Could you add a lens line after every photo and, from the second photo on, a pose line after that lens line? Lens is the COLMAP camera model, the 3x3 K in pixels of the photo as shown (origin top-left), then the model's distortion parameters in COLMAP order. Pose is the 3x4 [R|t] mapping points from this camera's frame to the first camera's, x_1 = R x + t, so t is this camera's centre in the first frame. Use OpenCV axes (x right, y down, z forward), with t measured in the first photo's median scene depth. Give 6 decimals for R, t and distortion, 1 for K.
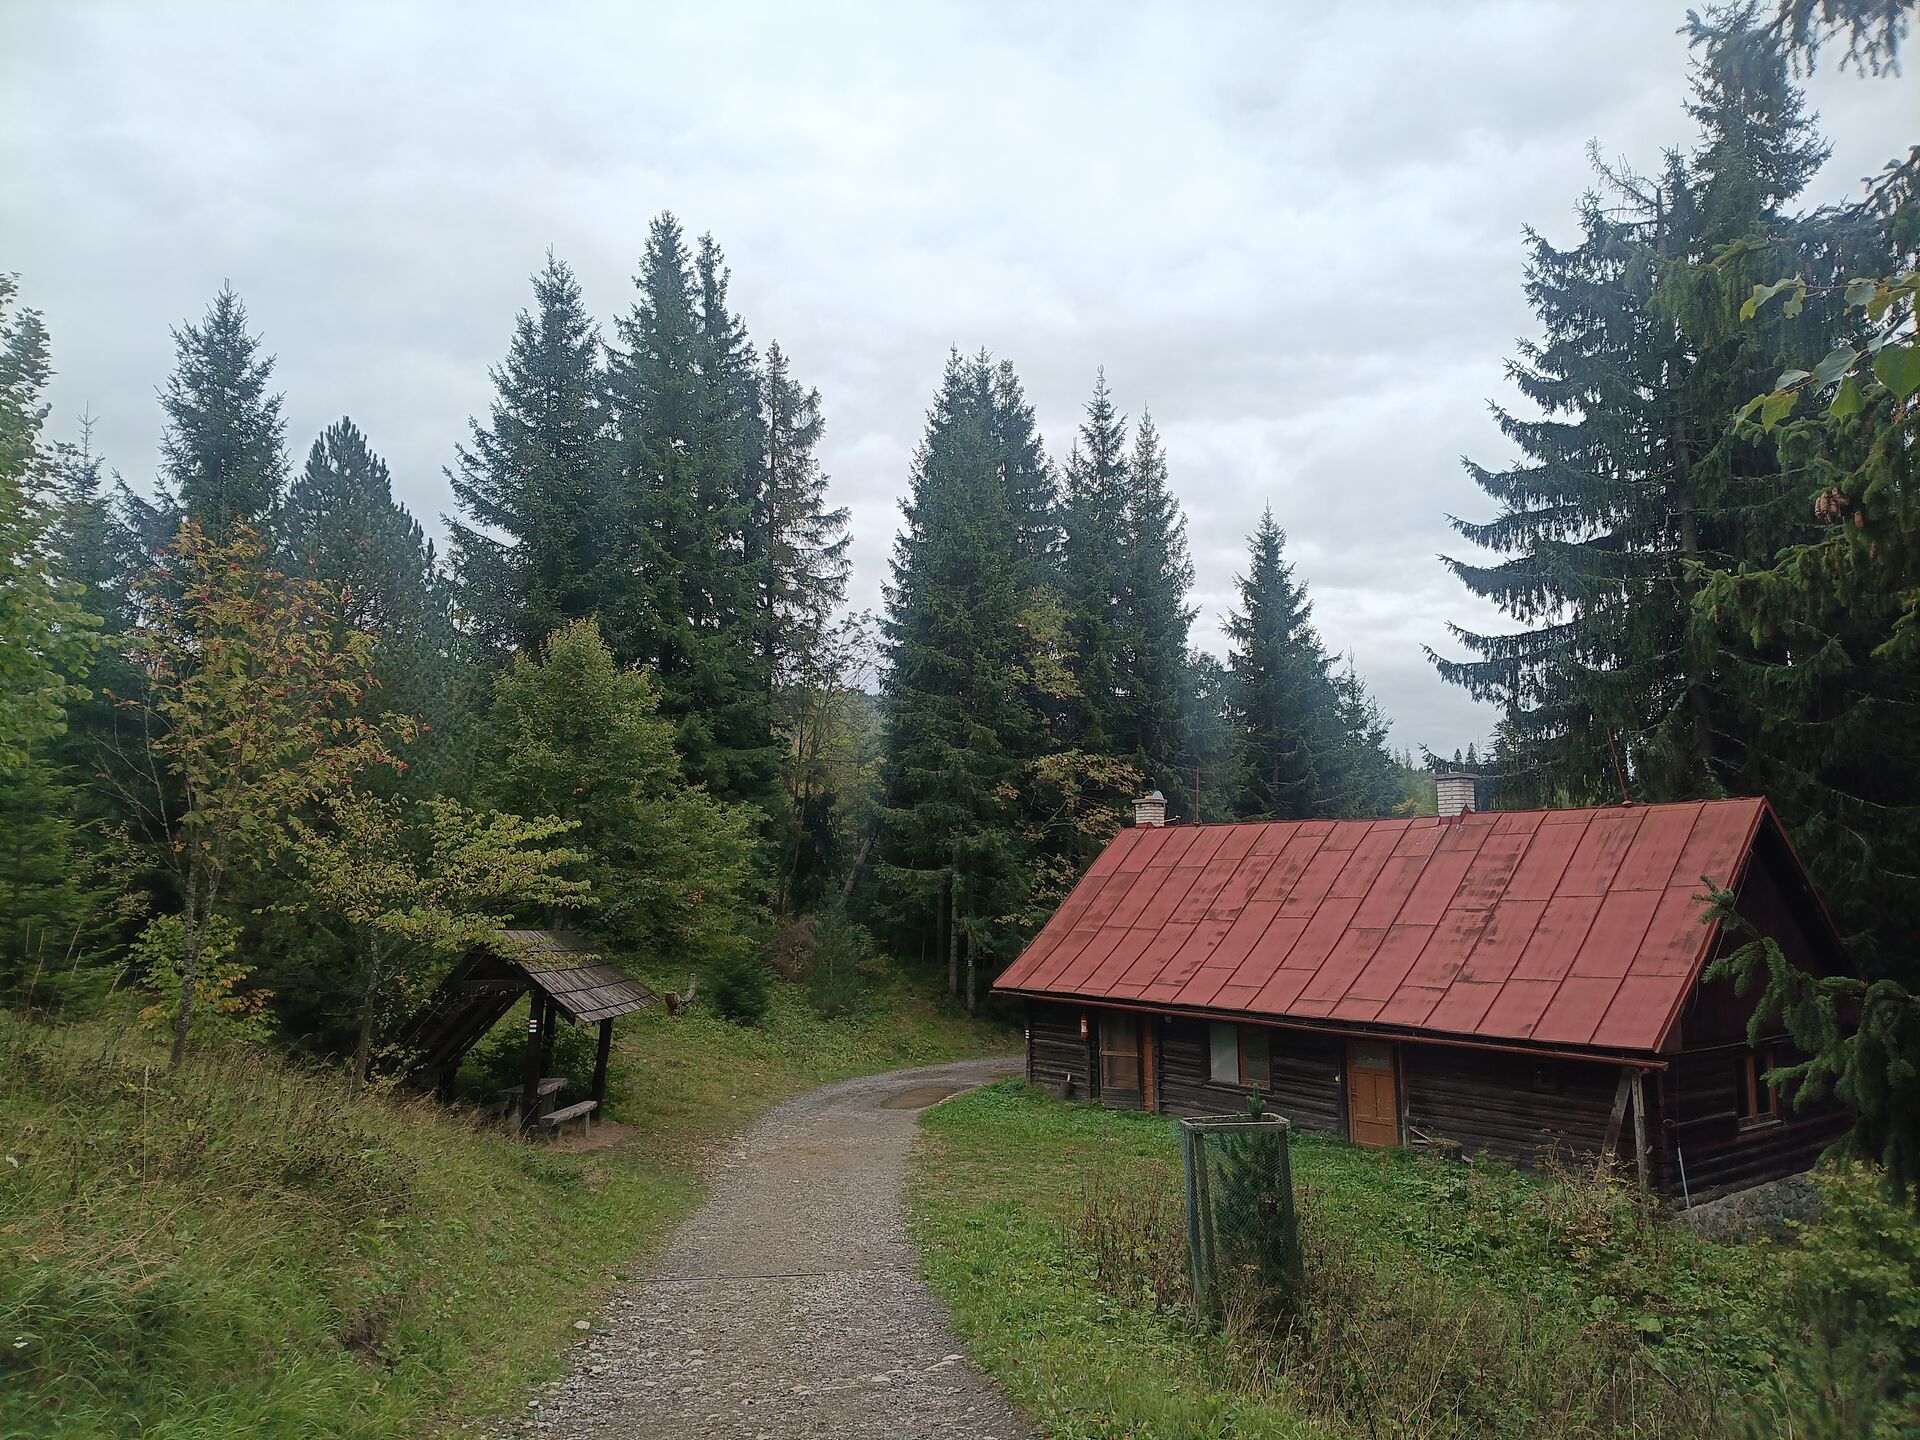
lens RADIAL K [[1398.1, 0, 960.0], [0, 1398.1, 720.0], [0, 0, 1]] dist [0.102873, -0.137936]
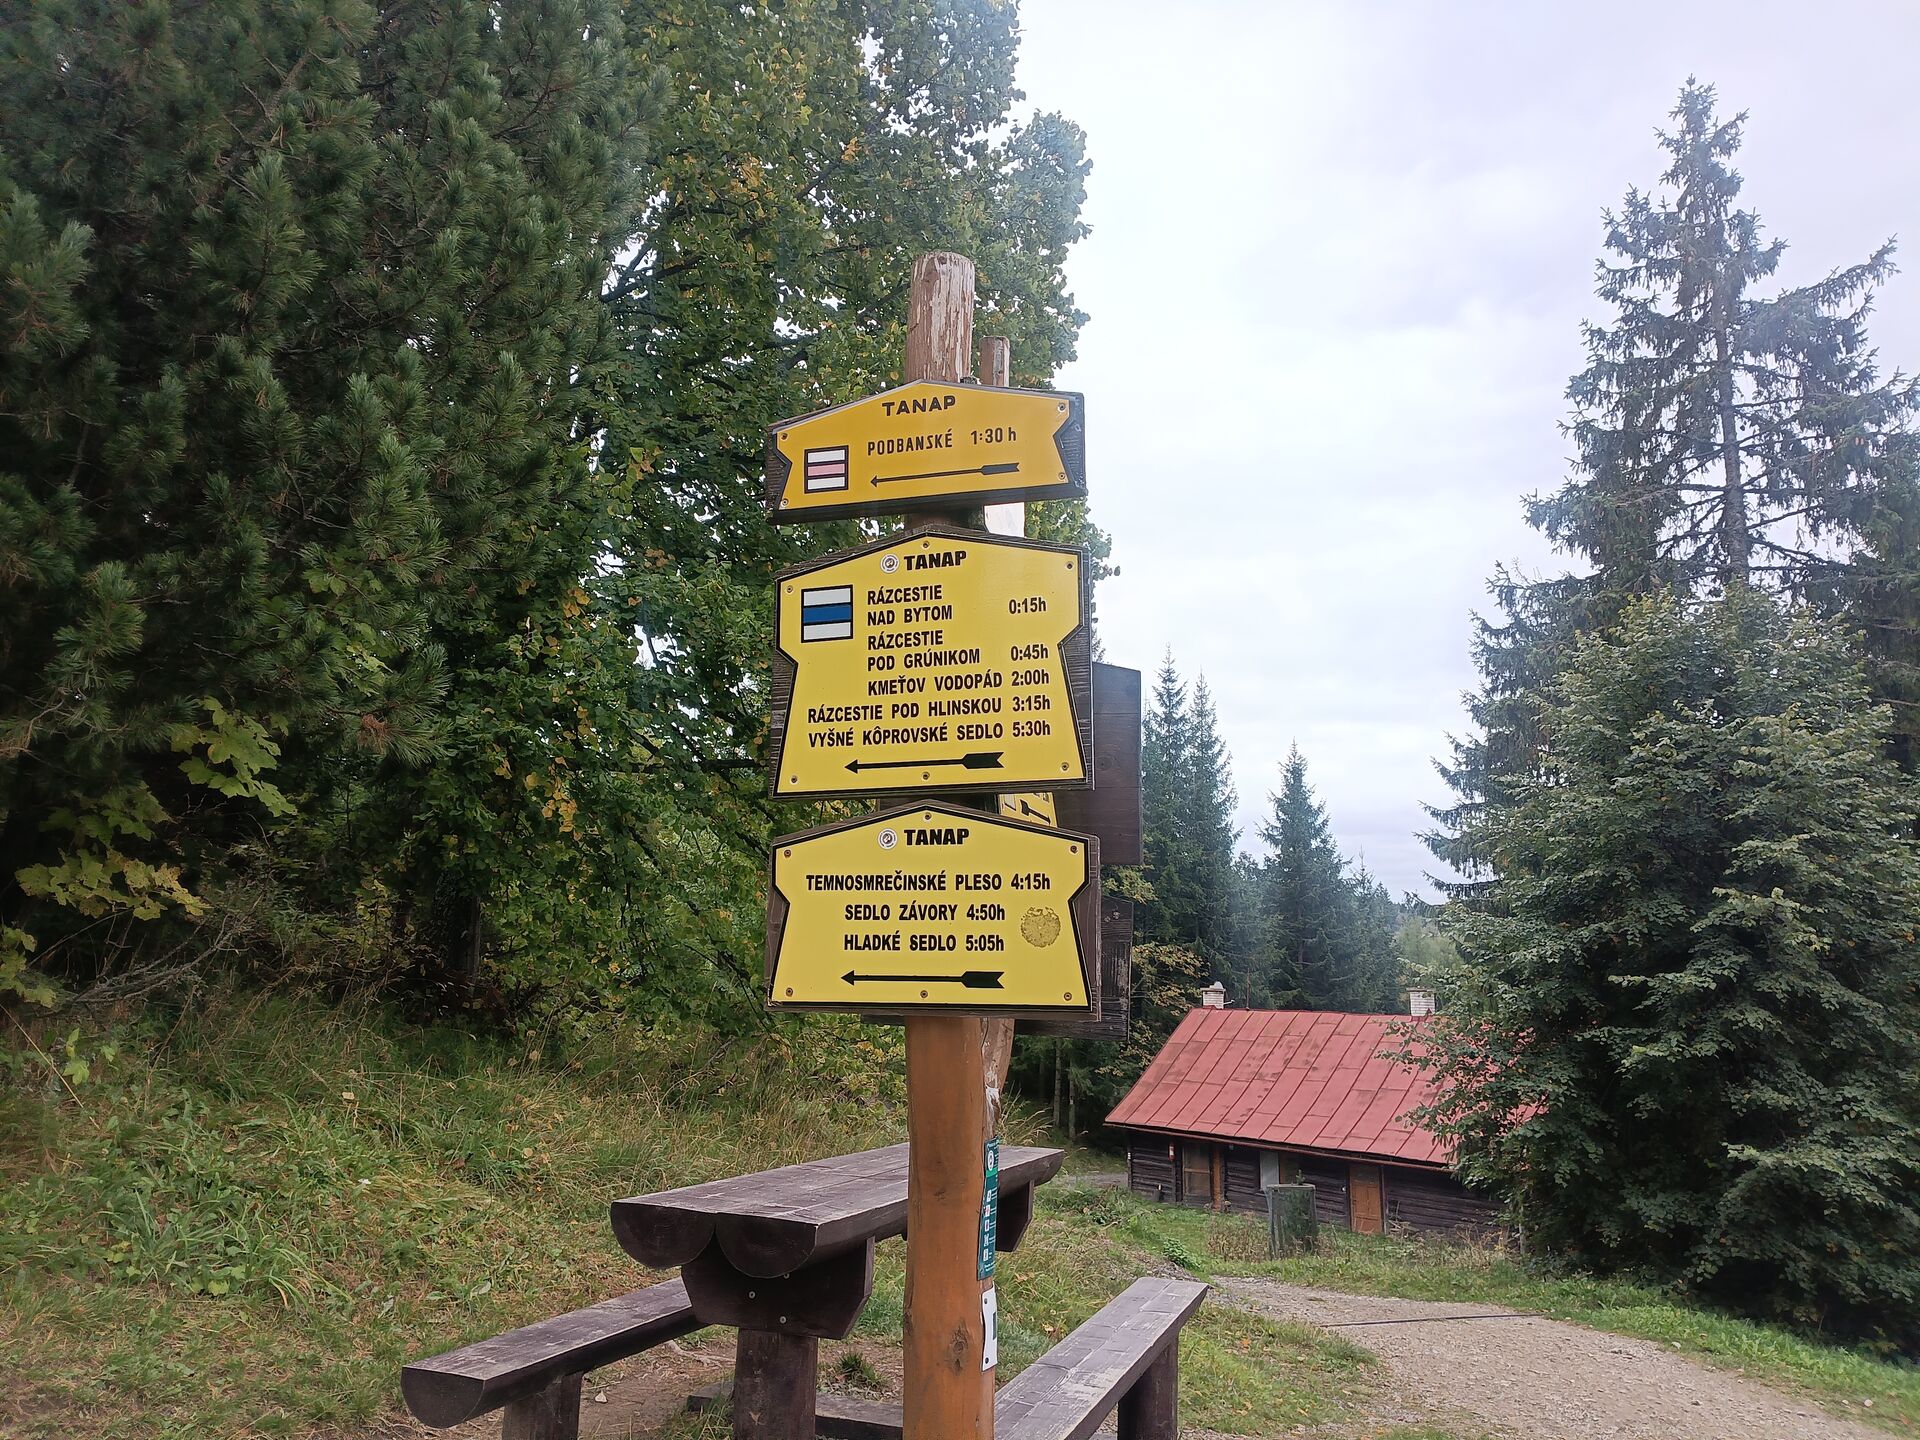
lens RADIAL K [[1398.1, 0, 960.0], [0, 1398.1, 720.0], [0, 0, 1]] dist [0.102873, -0.137936]
pose [[0.999582, 0.024857, -0.014795, -0.112775], [-0.026053, 0.995865, -0.087032, -0.088257], [0.012571, 0.087381, 0.996096, -0.470017]]
